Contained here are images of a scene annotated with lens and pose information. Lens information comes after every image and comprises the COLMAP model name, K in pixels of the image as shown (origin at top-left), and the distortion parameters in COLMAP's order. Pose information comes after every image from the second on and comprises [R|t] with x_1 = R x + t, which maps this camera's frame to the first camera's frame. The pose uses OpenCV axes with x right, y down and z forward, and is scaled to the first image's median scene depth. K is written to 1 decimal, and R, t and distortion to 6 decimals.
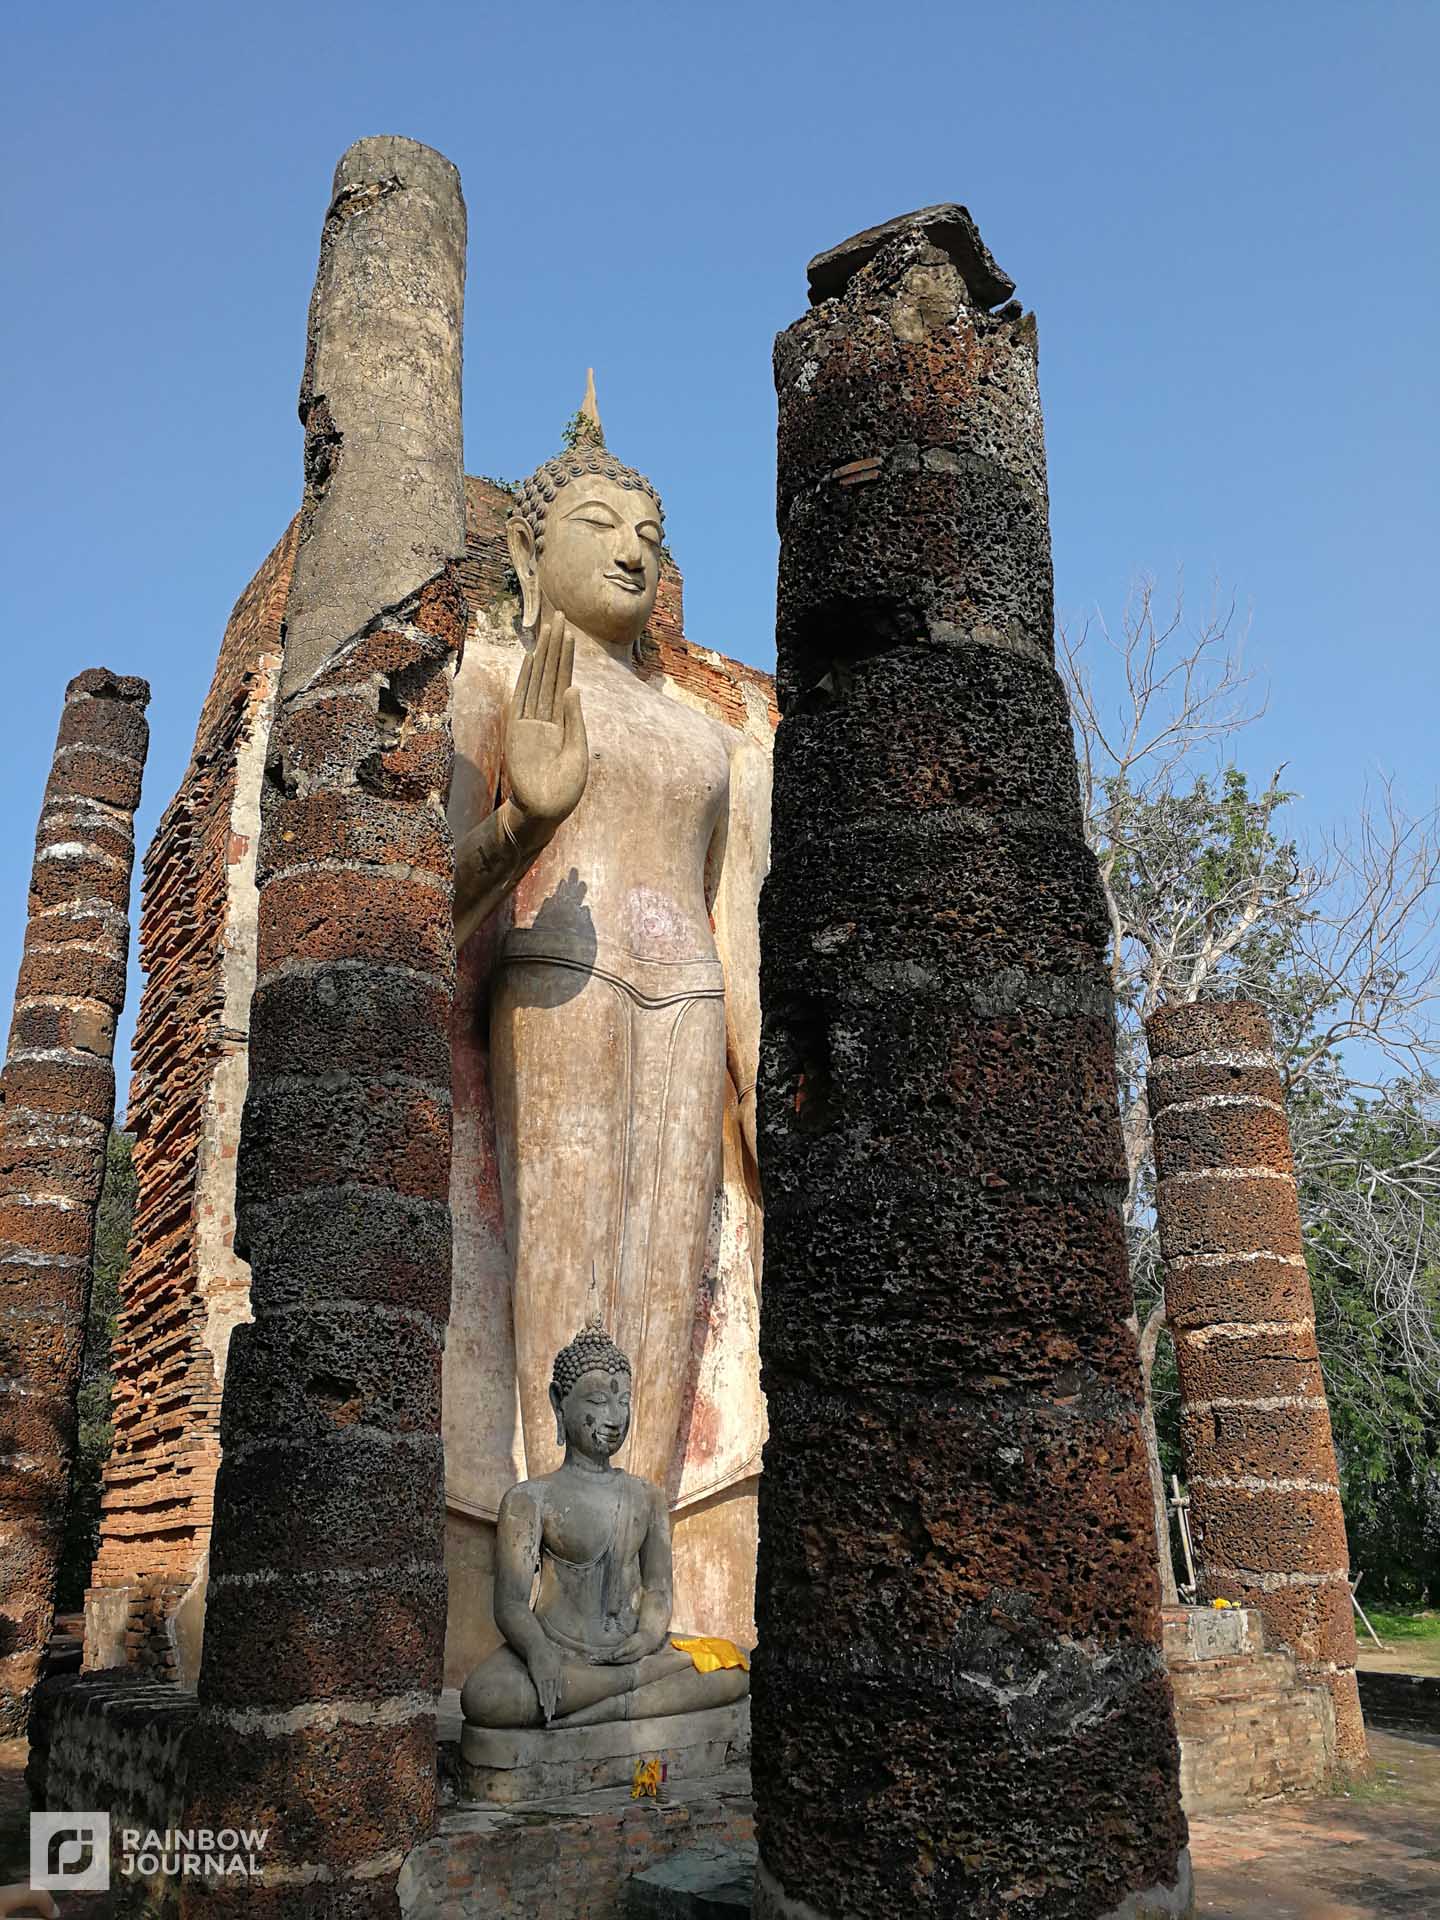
lens RADIAL K [[1473.5, 0, 720.0], [0, 1473.5, 960.0], [0, 0, 1]] dist [0.078221, -0.226627]
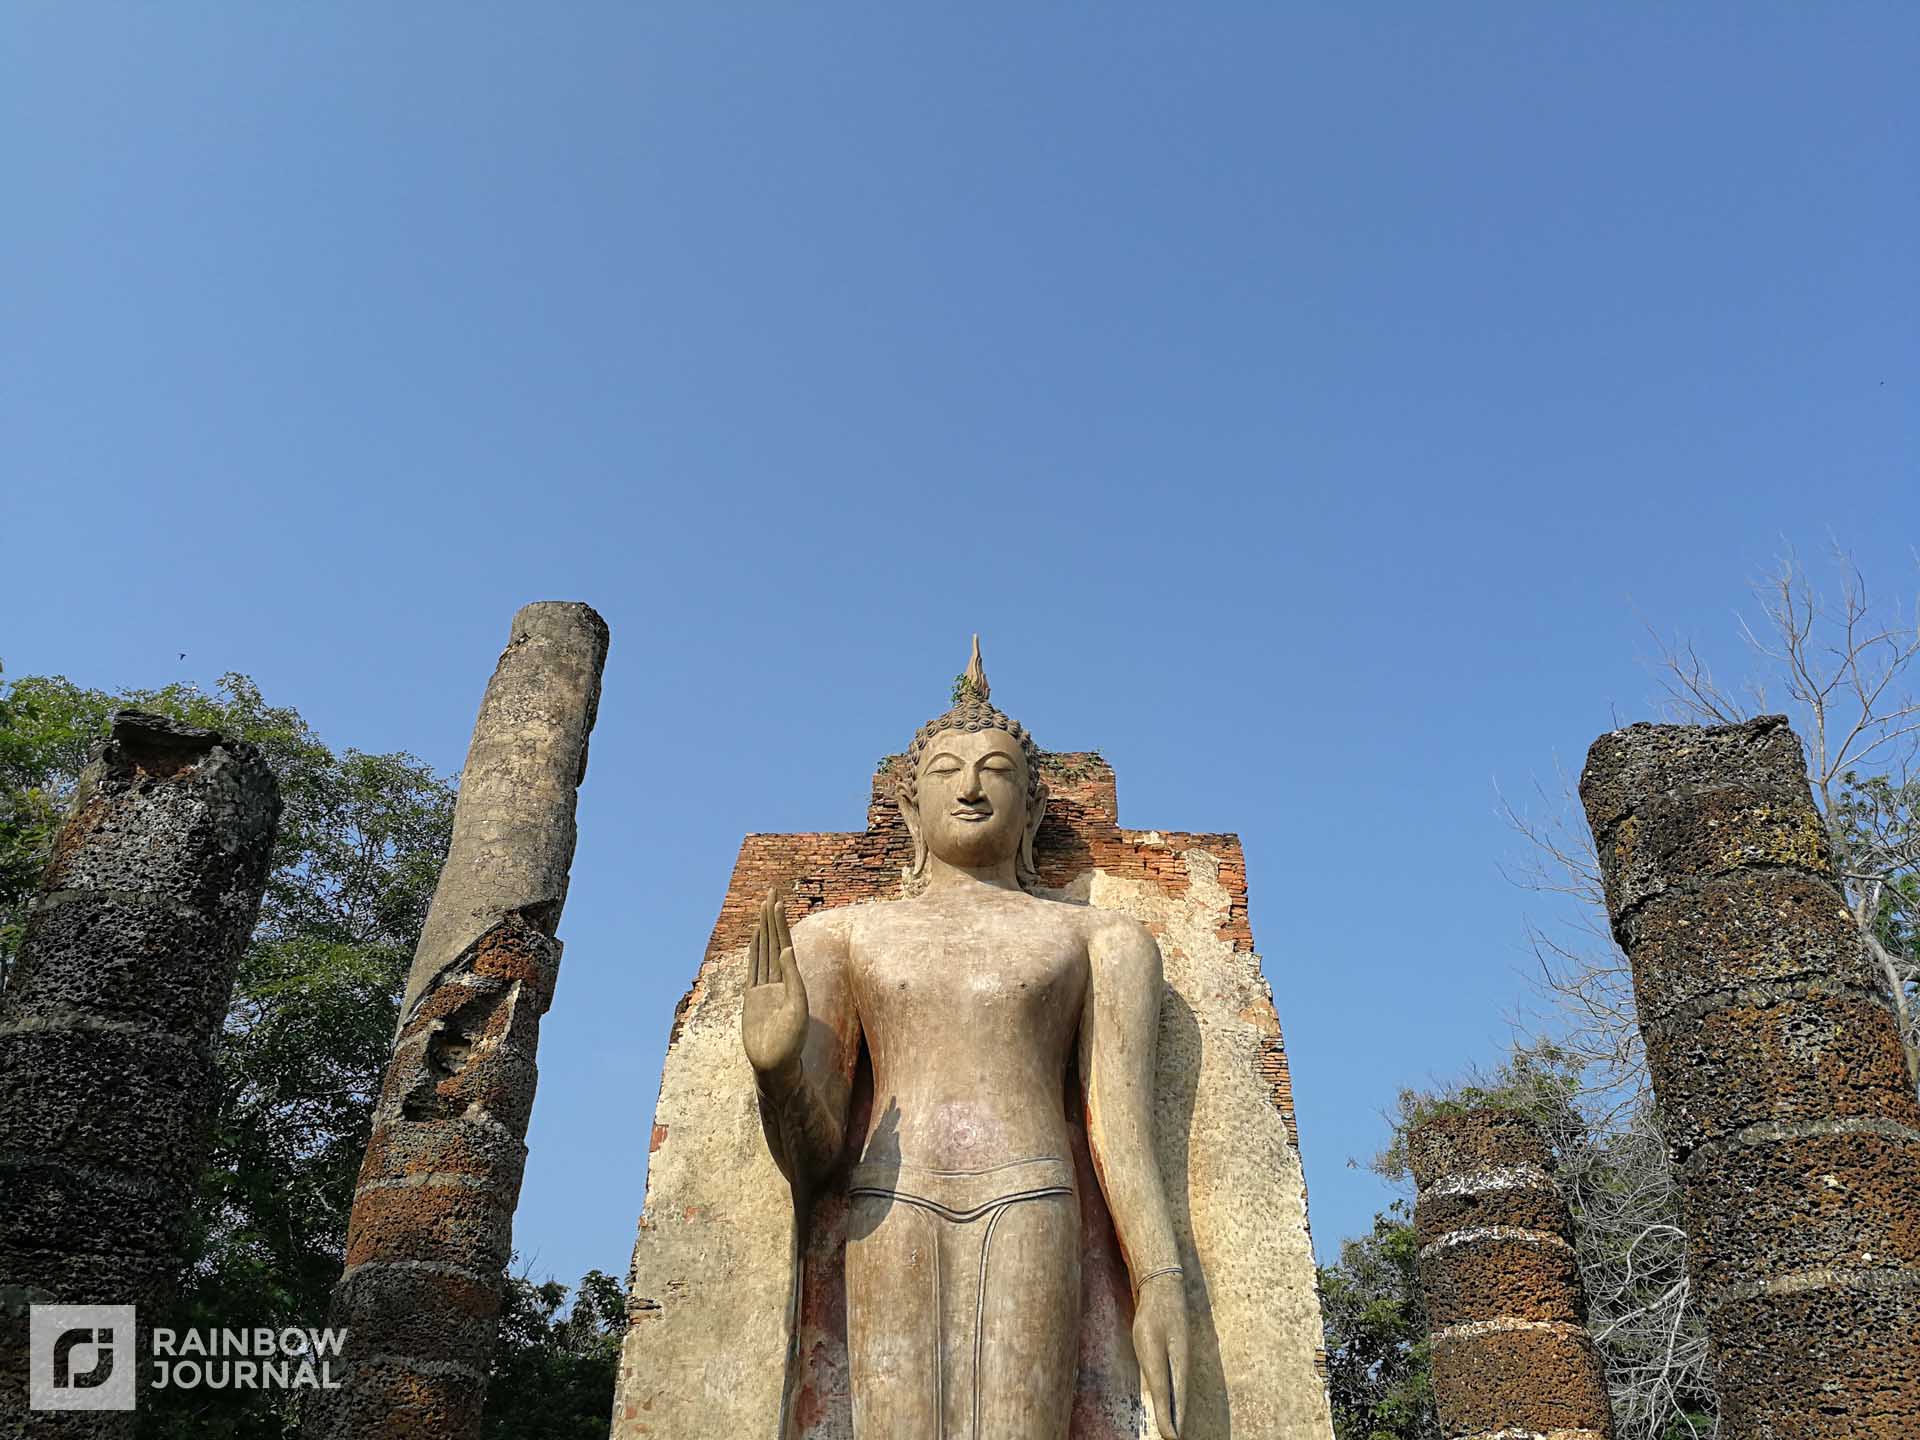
lens RADIAL K [[1464.9, 0, 960.0], [0, 1464.9, 720.0], [0, 0, 1]] dist [0.007231, -0.030642]
pose [[0.822349, -0.317438, -0.472203, 0.569889], [0.174198, 0.930517, -0.322170, 0.037793], [0.541662, 0.182679, 0.820507, 0.101685]]
